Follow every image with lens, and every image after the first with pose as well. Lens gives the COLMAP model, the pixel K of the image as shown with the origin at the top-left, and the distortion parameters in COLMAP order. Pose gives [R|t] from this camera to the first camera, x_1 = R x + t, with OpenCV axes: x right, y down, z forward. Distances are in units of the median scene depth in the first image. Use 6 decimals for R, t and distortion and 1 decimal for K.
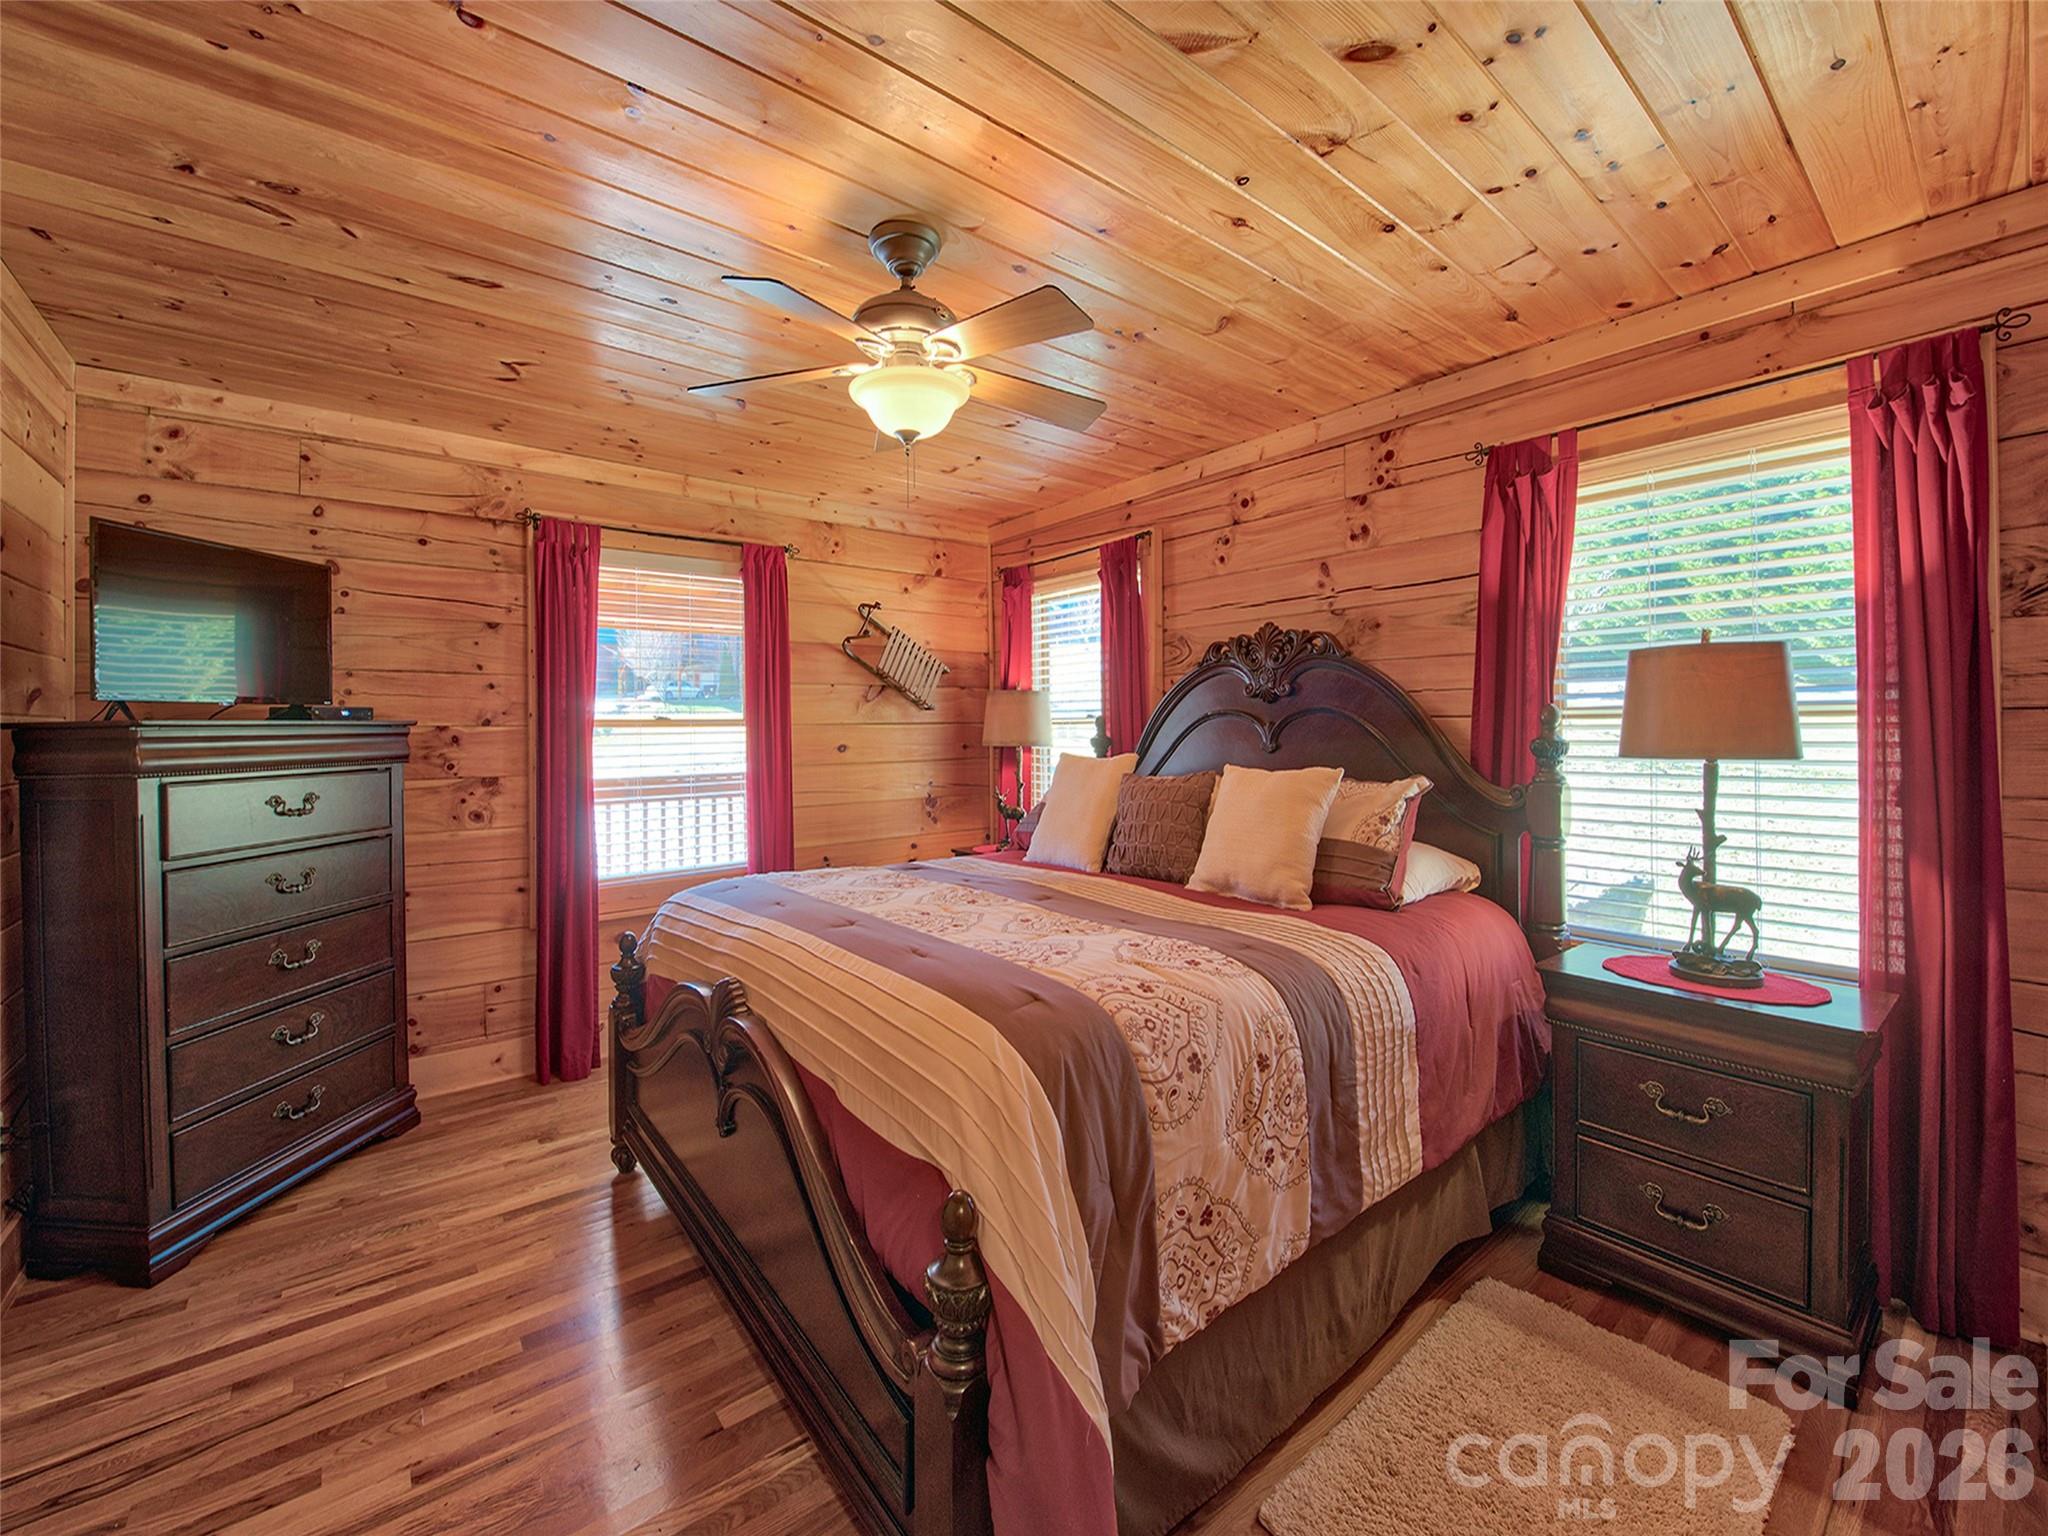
lens RADIAL K [[826.8, 0, 1023.2], [0, 826.8, 736.1], [0, 0, 1]] dist [-0.018083, -0.000074]
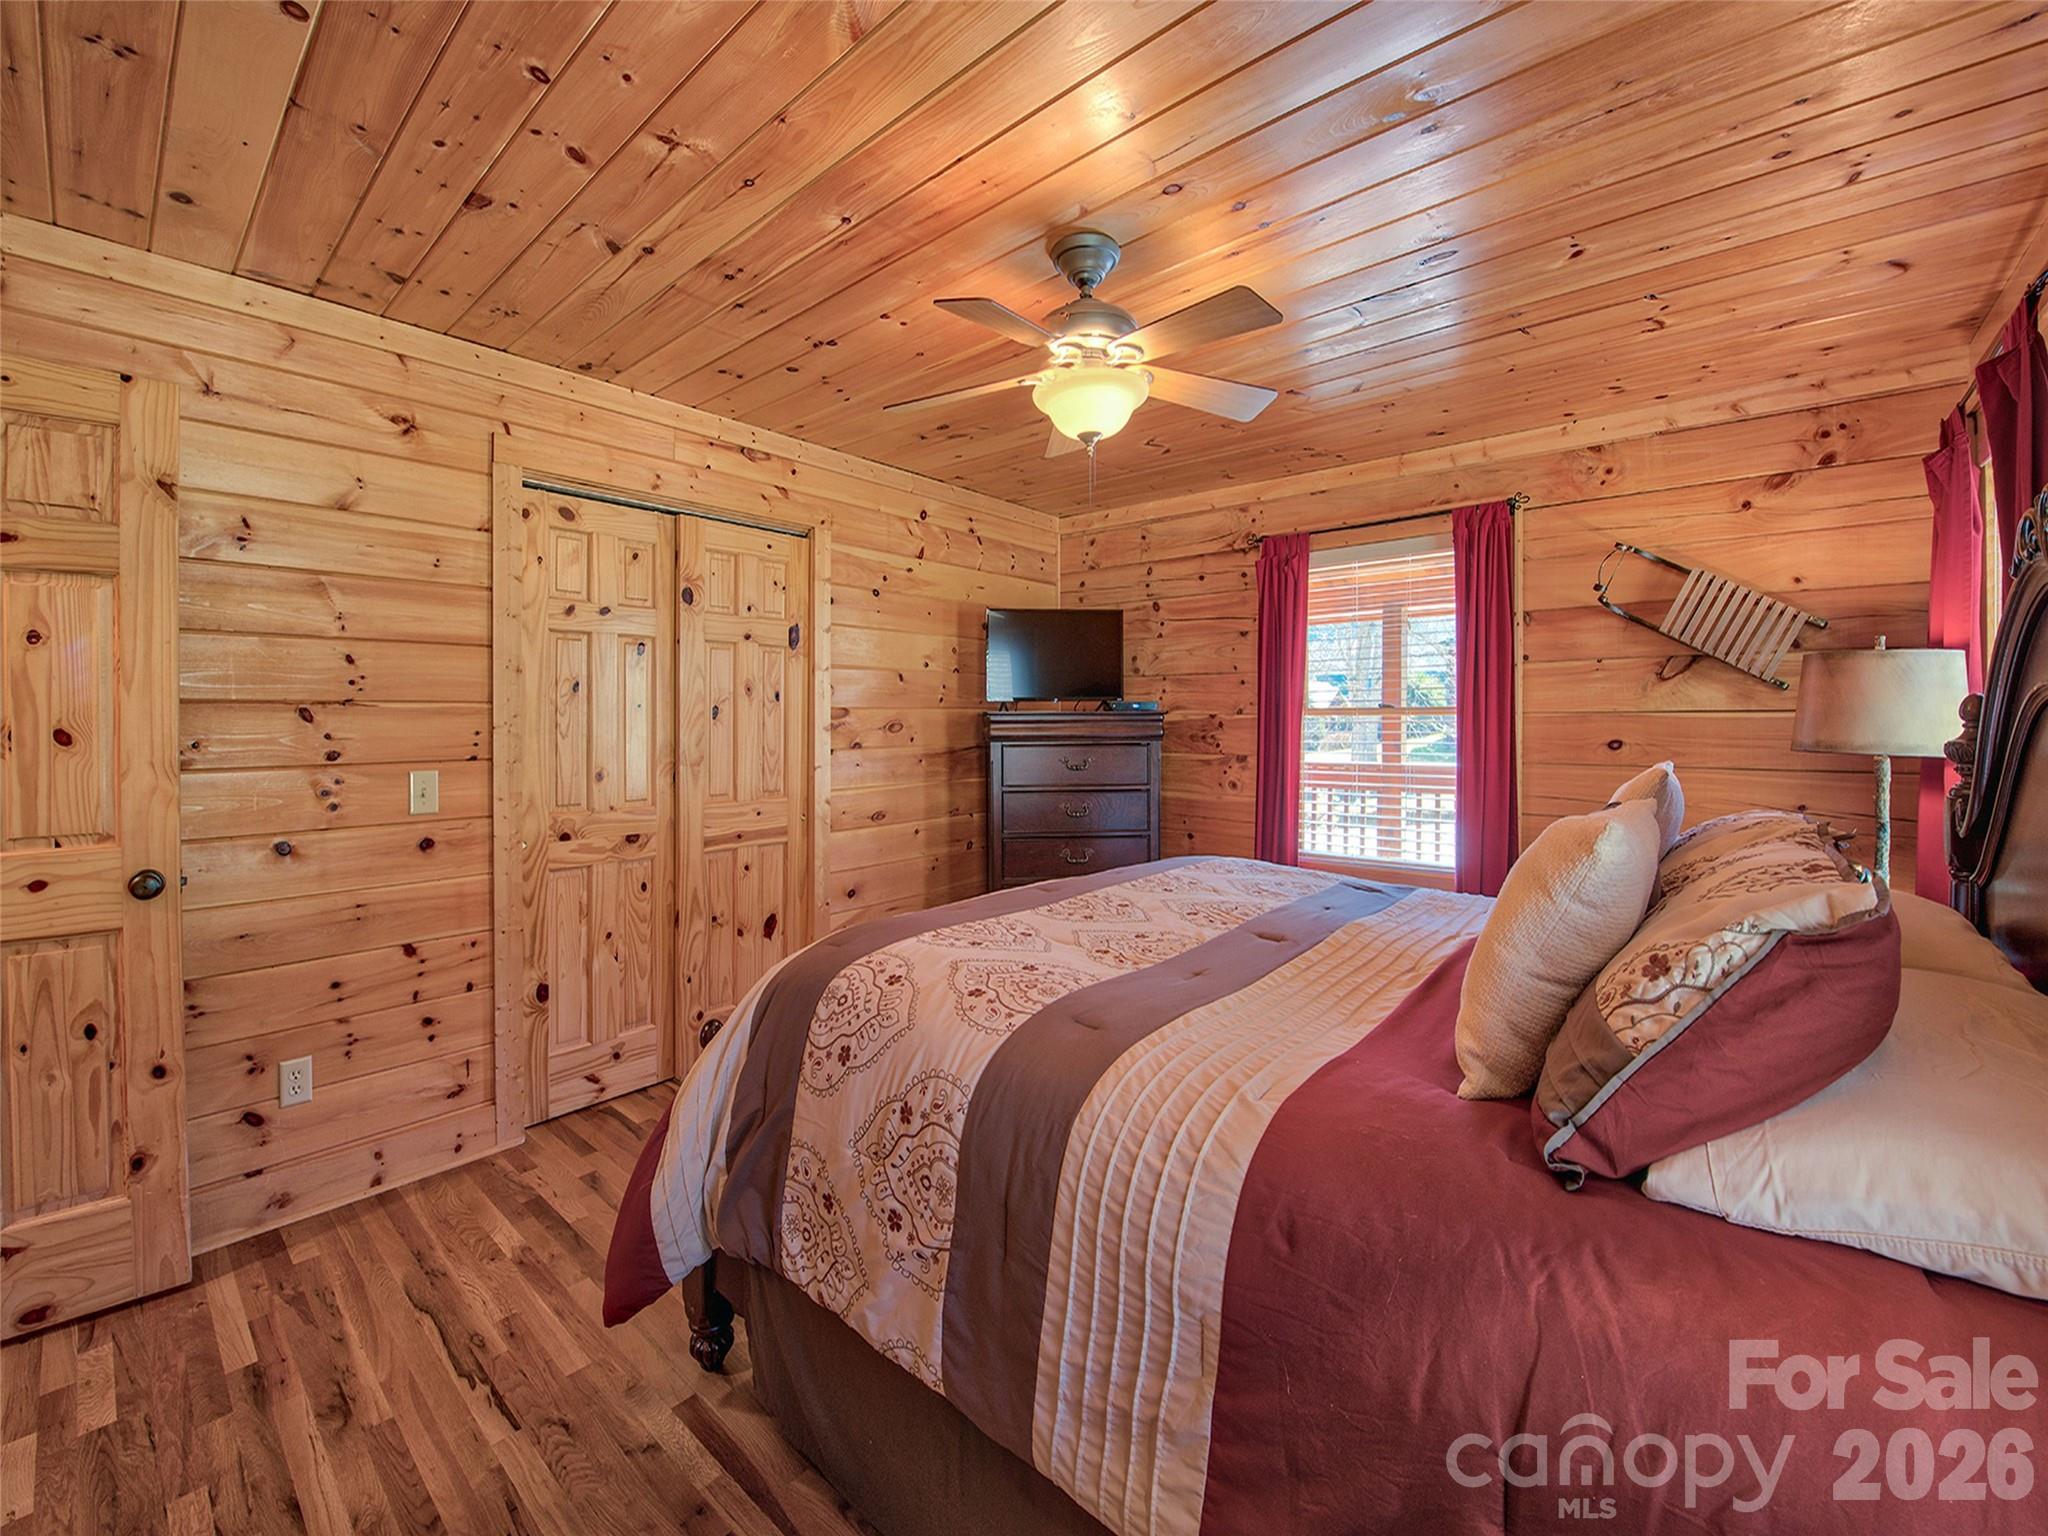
lens RADIAL K [[826.8, 0, 1023.2], [0, 826.8, 736.1], [0, 0, 1]] dist [-0.018083, -0.000074]
pose [[0.175687, 0.028129, -0.984044, 0.538626], [-0.010560, 0.999588, 0.026688, -0.009447], [0.984390, 0.005703, 0.175911, 0.454970]]
